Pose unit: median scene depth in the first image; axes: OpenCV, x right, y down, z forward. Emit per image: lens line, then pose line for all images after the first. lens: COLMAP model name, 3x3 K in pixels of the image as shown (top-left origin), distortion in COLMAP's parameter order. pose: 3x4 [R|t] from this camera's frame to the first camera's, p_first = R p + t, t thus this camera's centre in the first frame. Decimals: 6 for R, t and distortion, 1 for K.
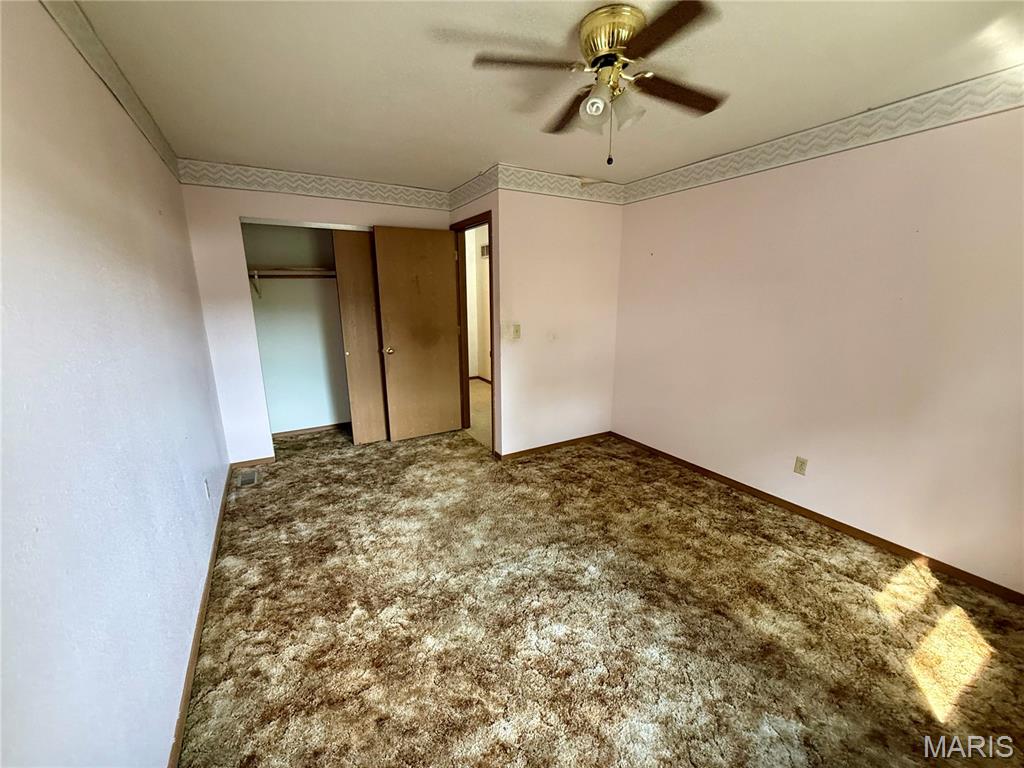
lens RADIAL K [[407.8, 0, 514.4], [0, 407.8, 385.3], [0, 0, 1]] dist [0.000408, -0.000013]
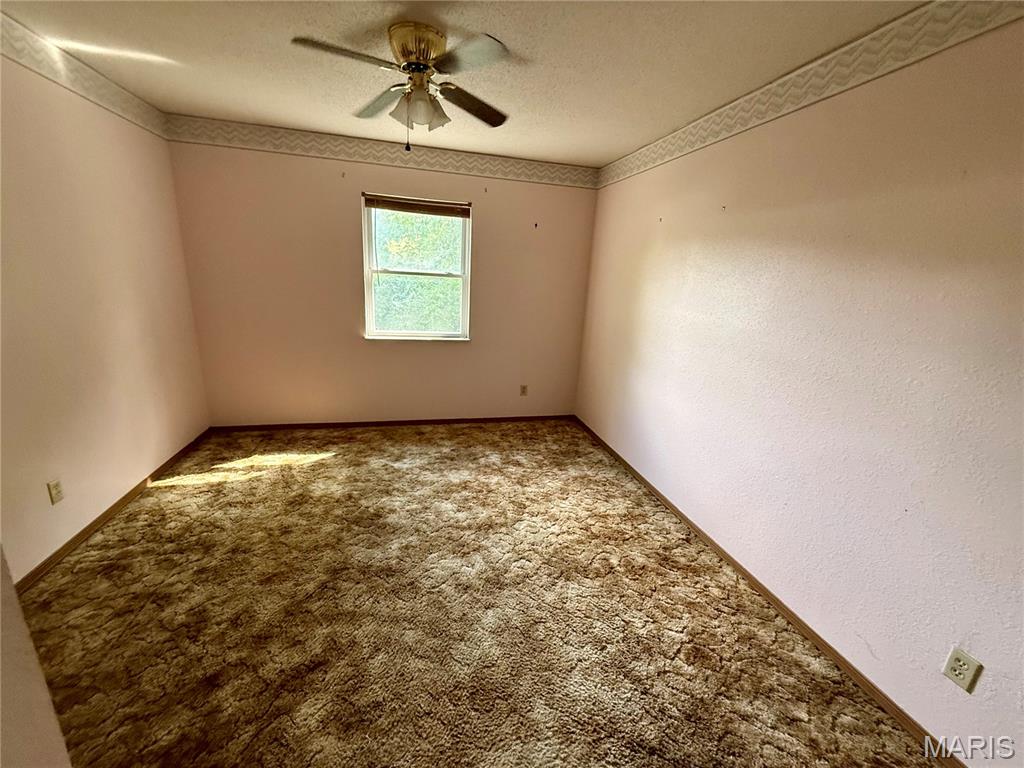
lens RADIAL K [[407.8, 0, 514.4], [0, 407.8, 385.3], [0, 0, 1]] dist [0.000408, -0.000013]
pose [[-0.957947, -0.123707, 0.258911, -0.316481], [0.009800, 0.887666, 0.460383, -0.379148], [-0.286779, 0.443560, -0.849124, 1.653828]]
